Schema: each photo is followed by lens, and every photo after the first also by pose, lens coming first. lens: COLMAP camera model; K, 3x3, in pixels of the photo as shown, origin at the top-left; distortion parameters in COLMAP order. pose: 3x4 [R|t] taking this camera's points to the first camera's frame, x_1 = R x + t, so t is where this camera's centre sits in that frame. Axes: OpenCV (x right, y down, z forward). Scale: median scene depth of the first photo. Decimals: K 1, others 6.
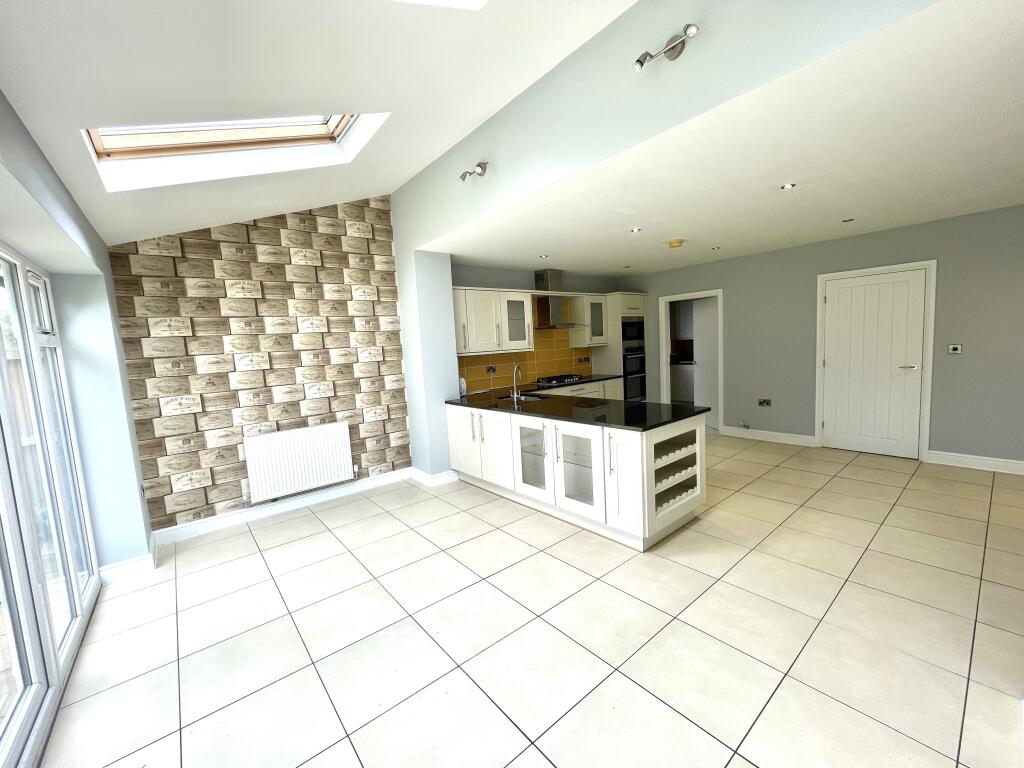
lens RADIAL K [[414.4, 0, 509.2], [0, 414.4, 386.3], [0, 0, 1]] dist [-0.003828, -0.000313]
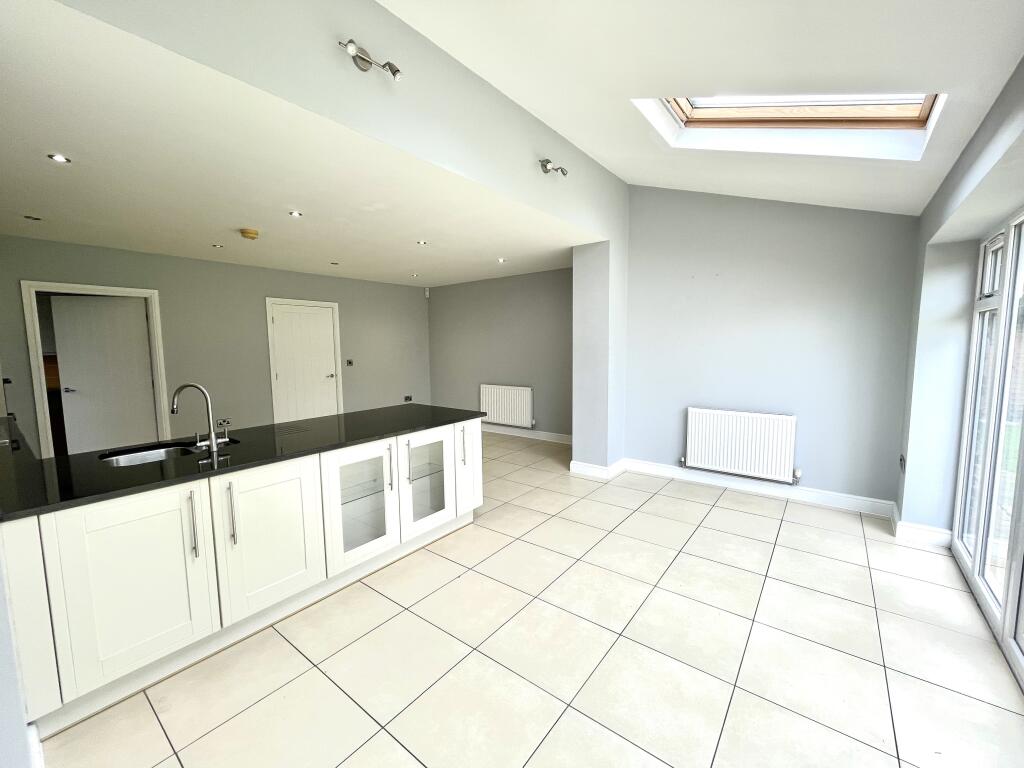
lens RADIAL K [[414.4, 0, 509.1], [0, 414.4, 381.5], [0, 0, 1]] dist [-0.003828, -0.000313]
pose [[-0.219328, -0.029848, 0.975195, -0.663787], [0.125473, 0.990369, 0.058532, -0.039324], [-0.967549, 0.135198, -0.213470, 0.874200]]
